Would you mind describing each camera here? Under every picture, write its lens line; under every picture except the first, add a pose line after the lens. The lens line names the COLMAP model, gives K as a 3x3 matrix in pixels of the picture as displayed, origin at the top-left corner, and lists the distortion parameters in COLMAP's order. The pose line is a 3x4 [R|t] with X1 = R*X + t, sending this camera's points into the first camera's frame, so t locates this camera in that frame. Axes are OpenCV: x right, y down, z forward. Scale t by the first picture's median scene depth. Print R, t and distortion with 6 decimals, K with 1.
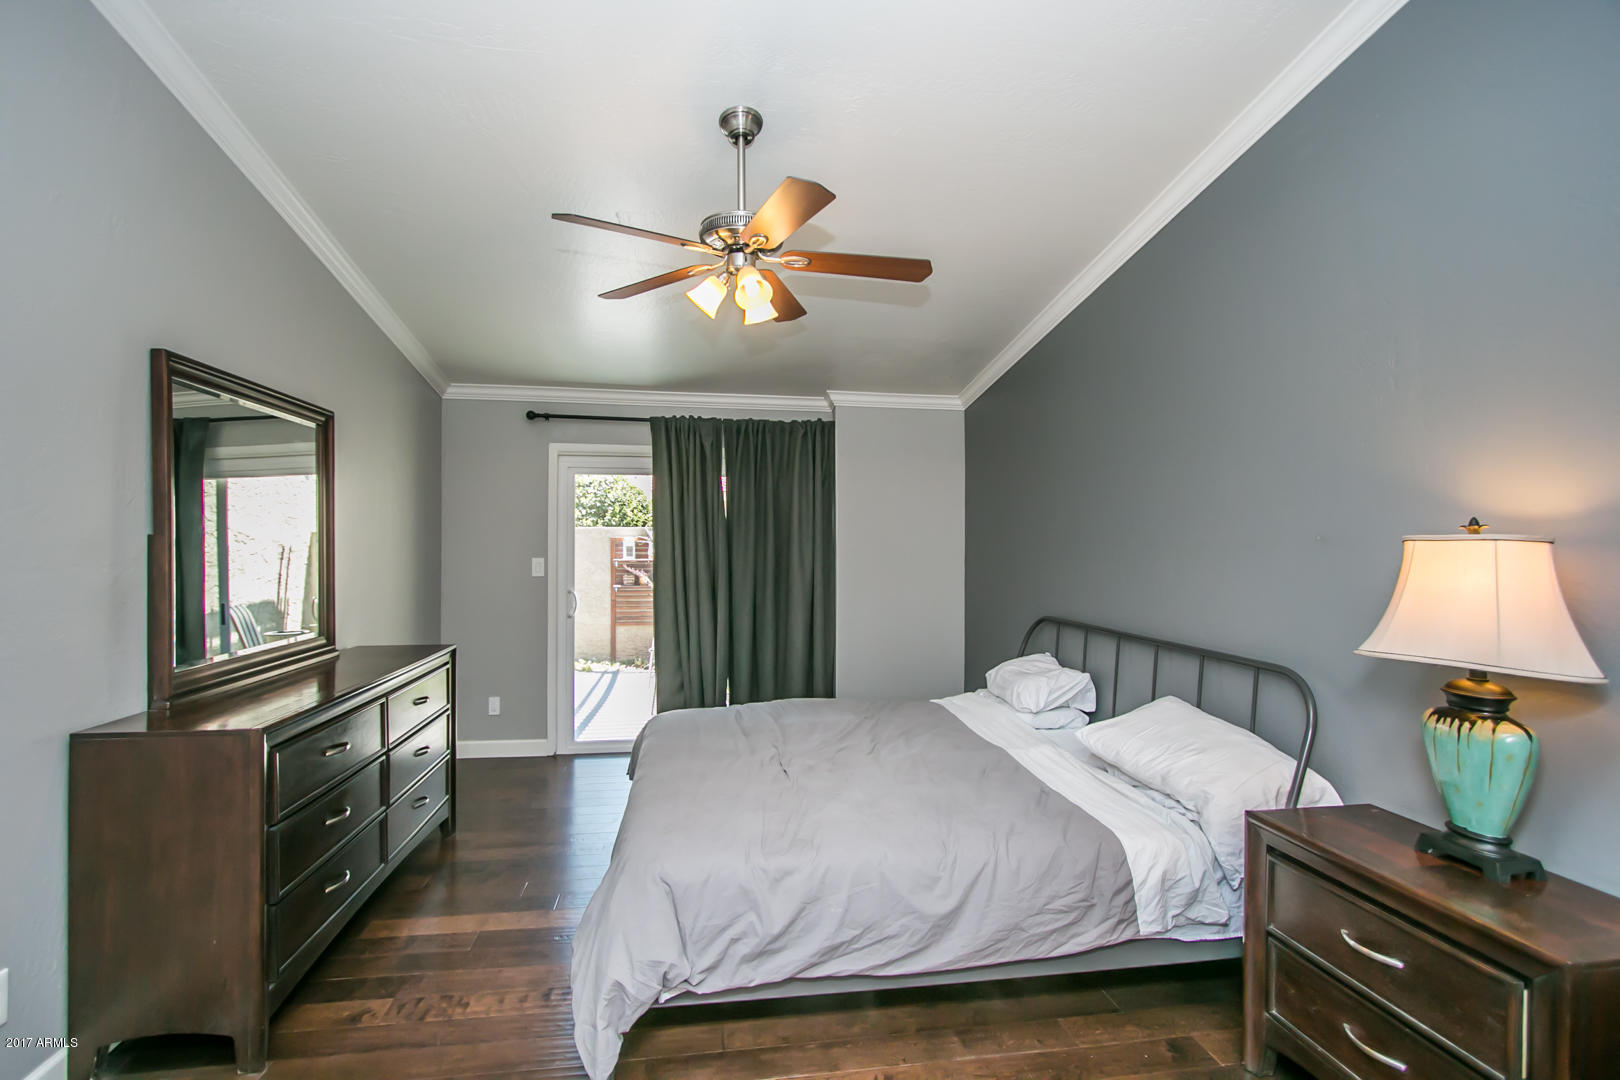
lens RADIAL K [[730.3, 0, 810.0], [0, 730.3, 540.0], [0, 0, 1]] dist [-0.011194, 0.000286]
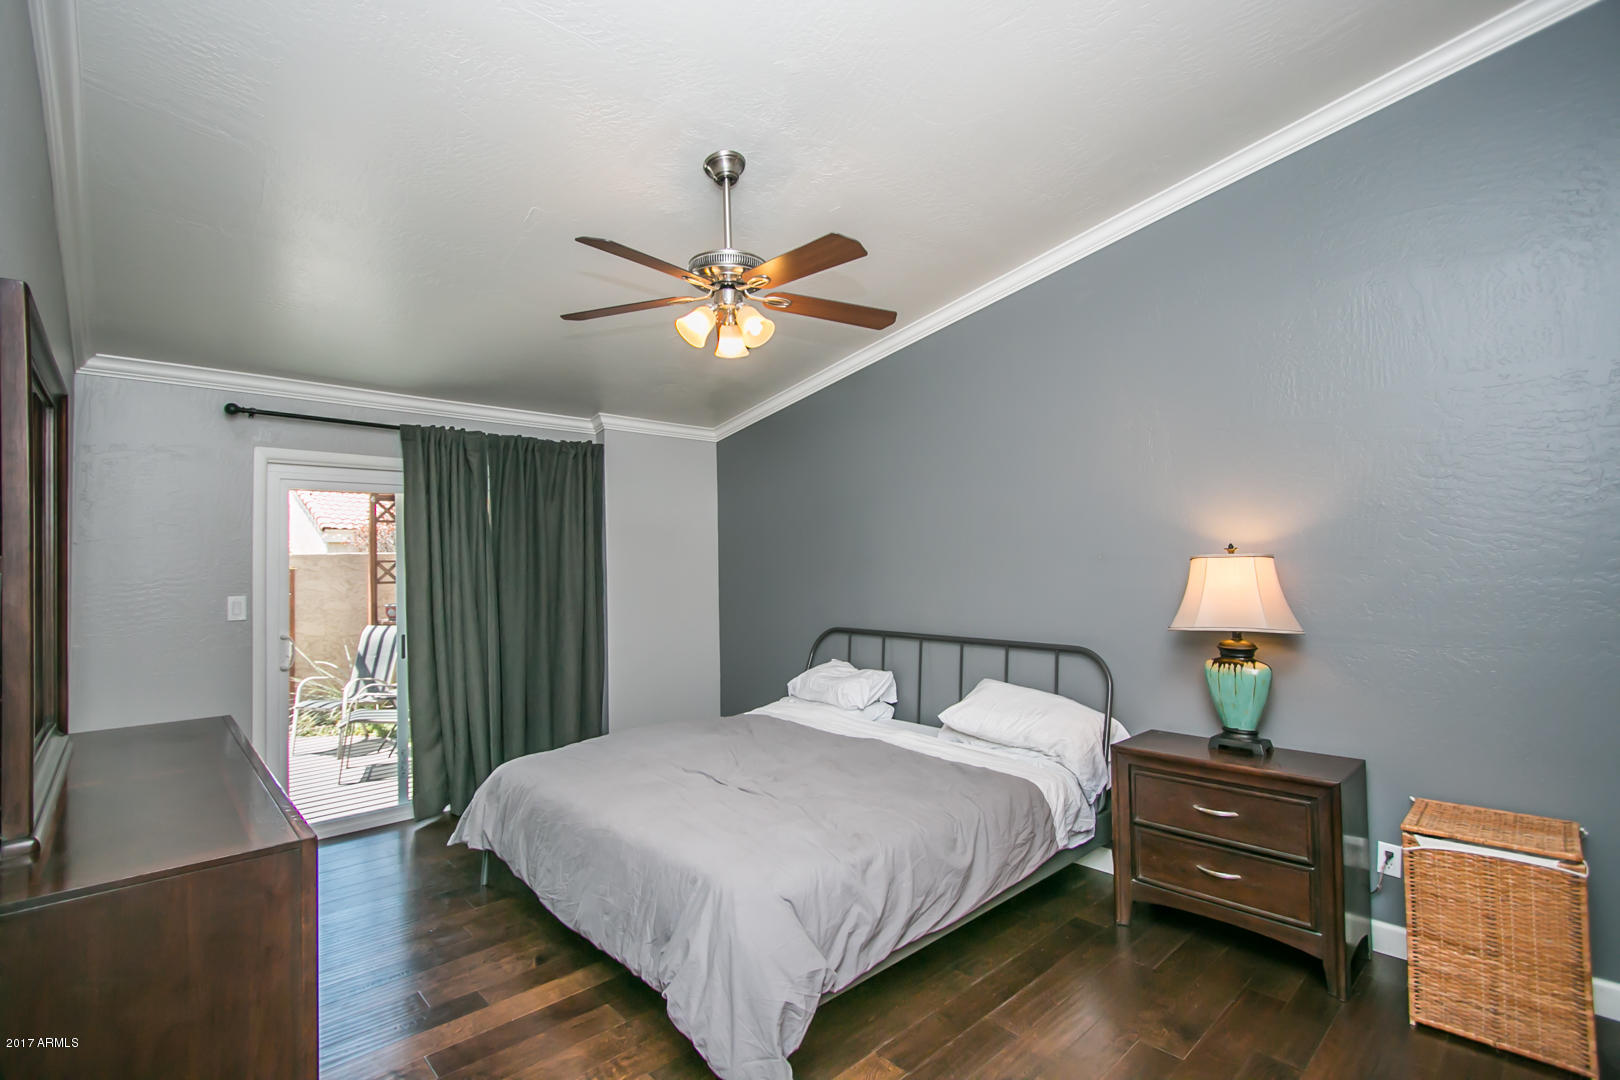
lens RADIAL K [[737.5, 0, 777.9], [0, 737.5, 536.0], [0, 0, 1]] dist [-0.016714, 0.000482]
pose [[0.837955, 0.003906, 0.545725, -0.669735], [0.016977, 0.999304, -0.033220, -0.006165], [-0.545475, 0.037102, 0.837305, 0.103265]]
